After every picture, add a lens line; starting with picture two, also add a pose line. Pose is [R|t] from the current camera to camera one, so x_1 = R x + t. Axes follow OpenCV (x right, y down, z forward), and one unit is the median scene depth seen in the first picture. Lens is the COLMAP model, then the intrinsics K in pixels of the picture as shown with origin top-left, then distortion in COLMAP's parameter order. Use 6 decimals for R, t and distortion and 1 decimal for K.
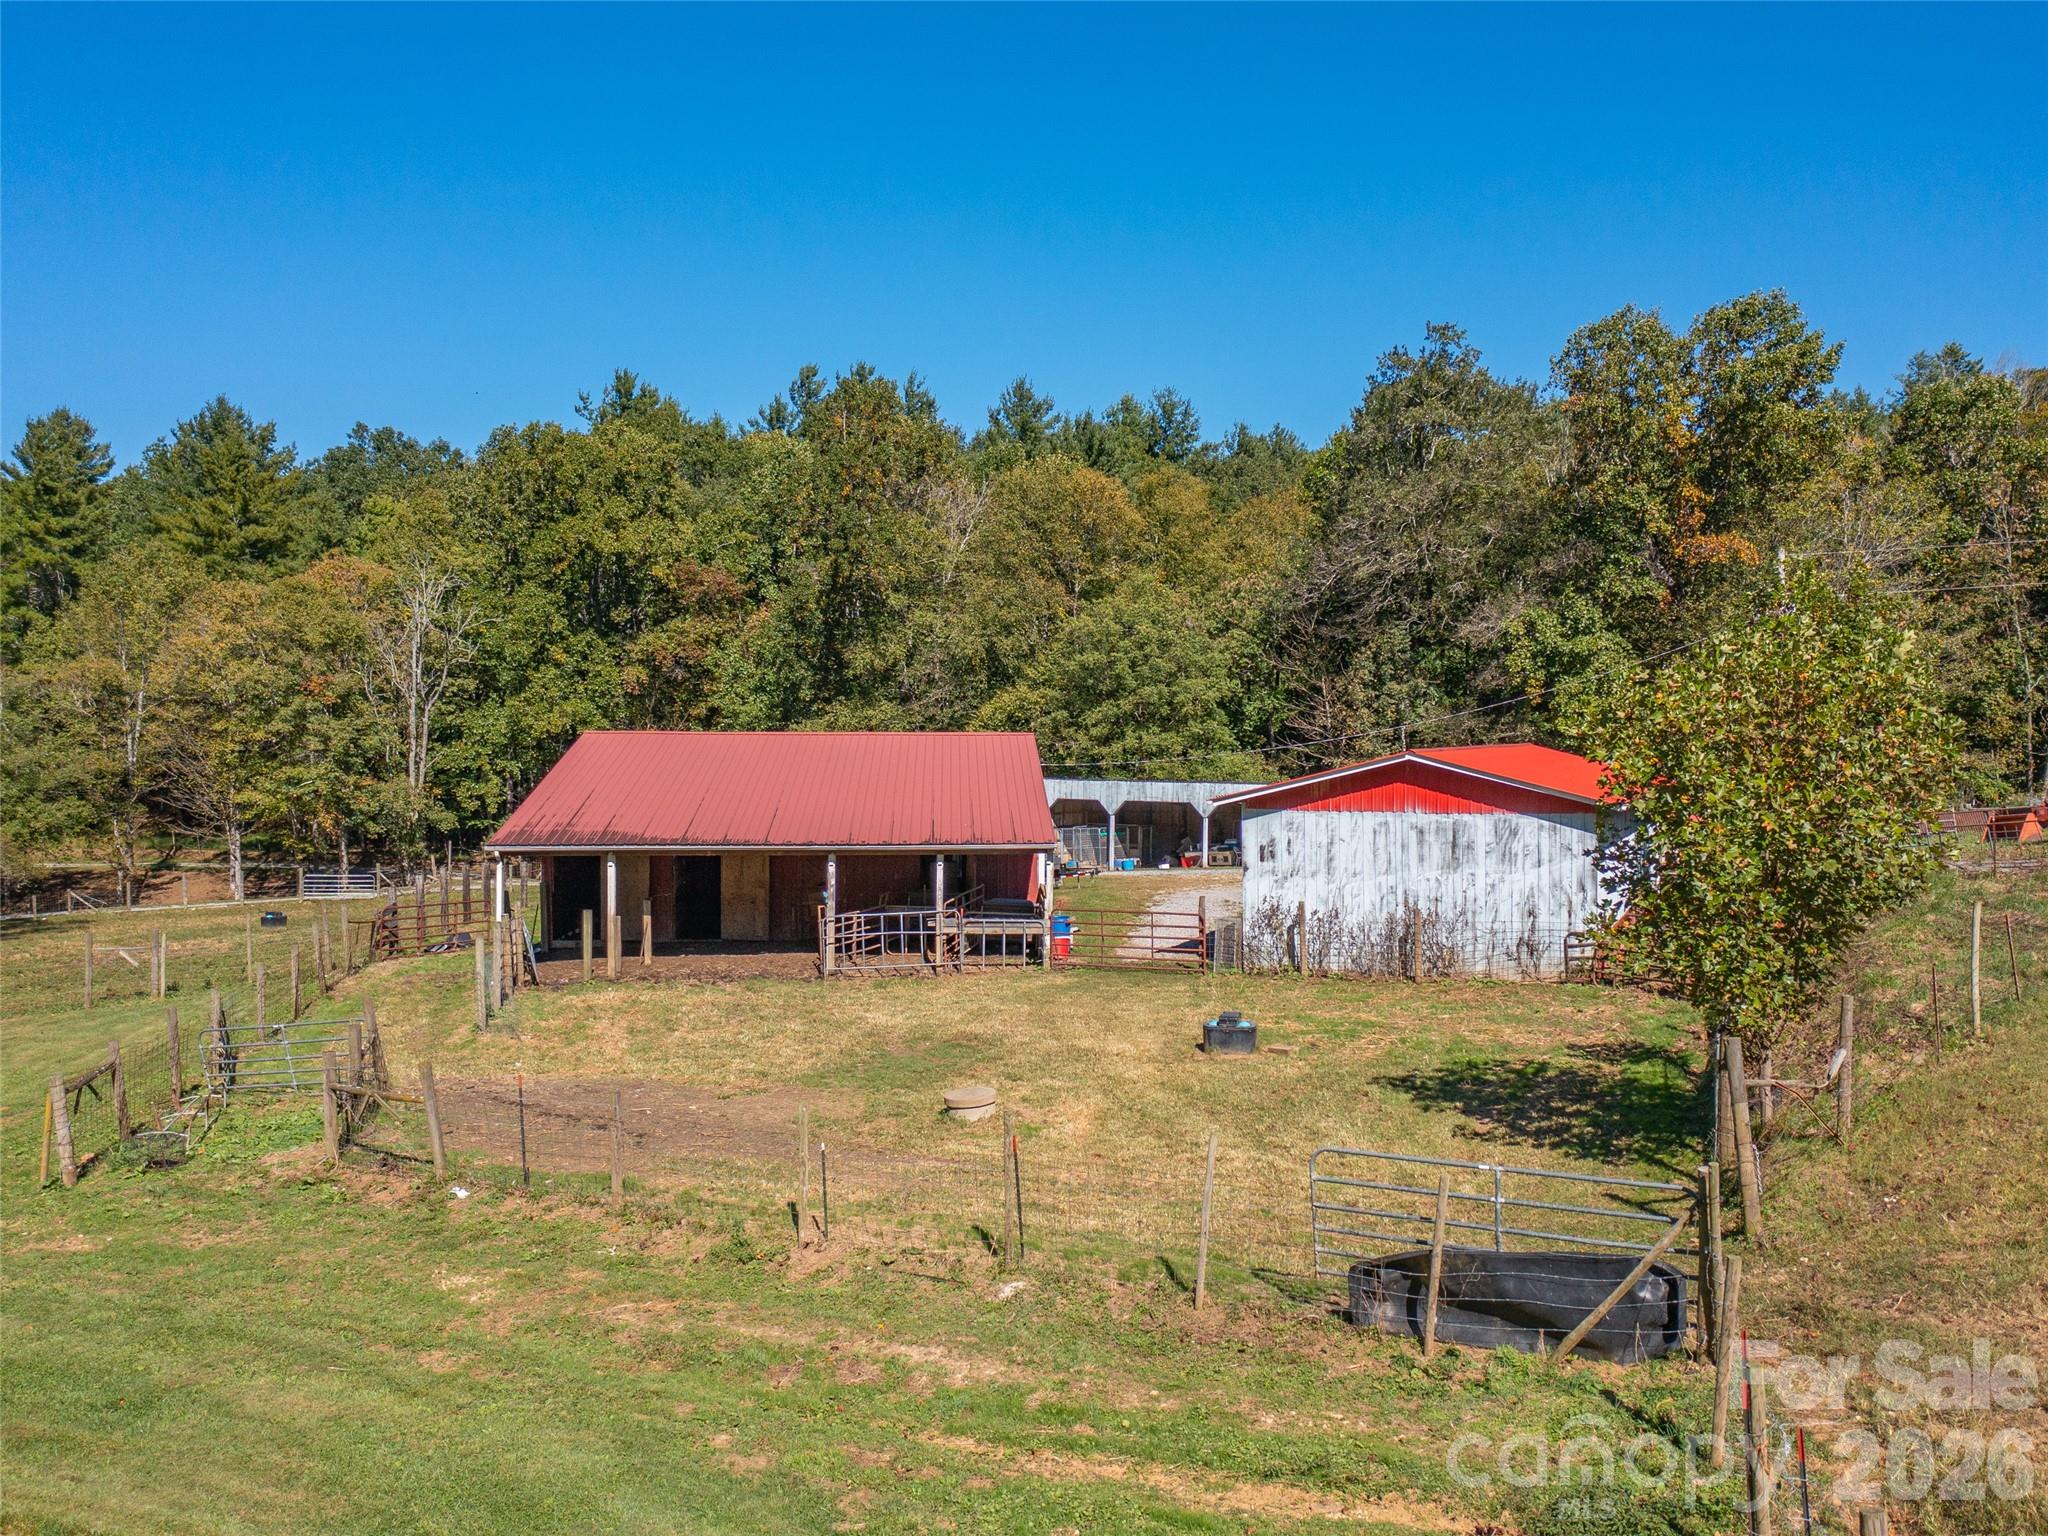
lens RADIAL K [[1785.0, 0, 1024.0], [0, 1785.0, 768.0], [0, 0, 1]] dist [-0.000445, -0.004506]
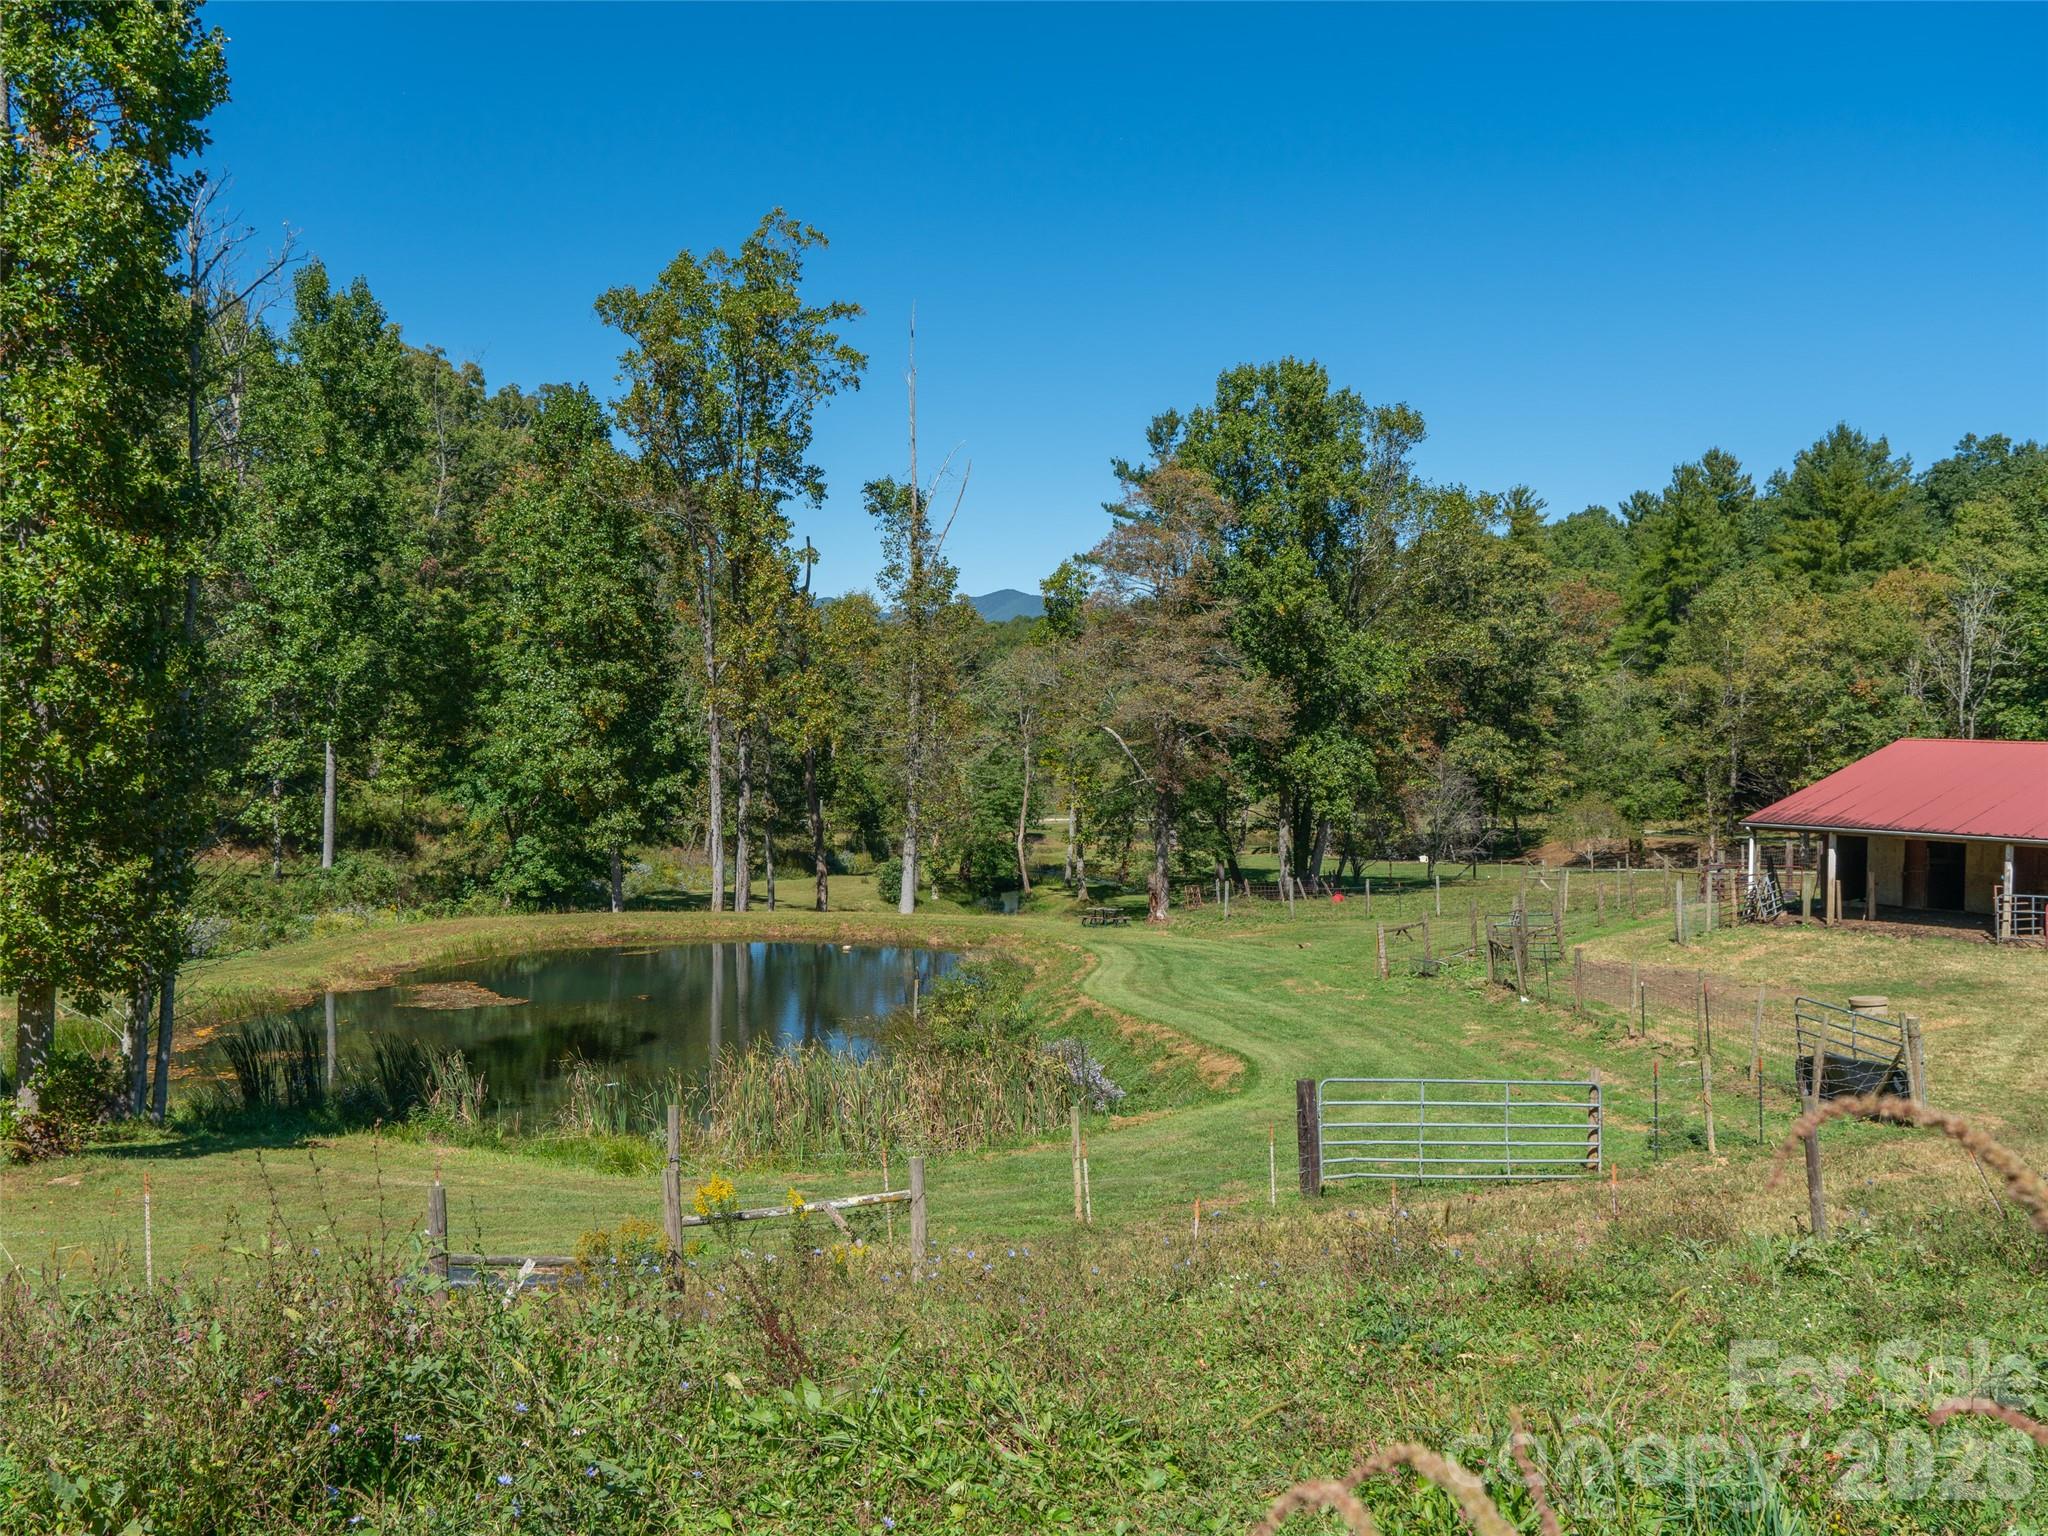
lens RADIAL K [[1785.0, 0, 1024.0], [0, 1785.0, 768.0], [0, 0, 1]] dist [-0.000445, -0.004506]
pose [[0.612352, 0.034215, -0.789844, 0.387233], [-0.028337, 0.999371, 0.021322, -0.010692], [0.790077, 0.009325, 0.612937, -0.254012]]
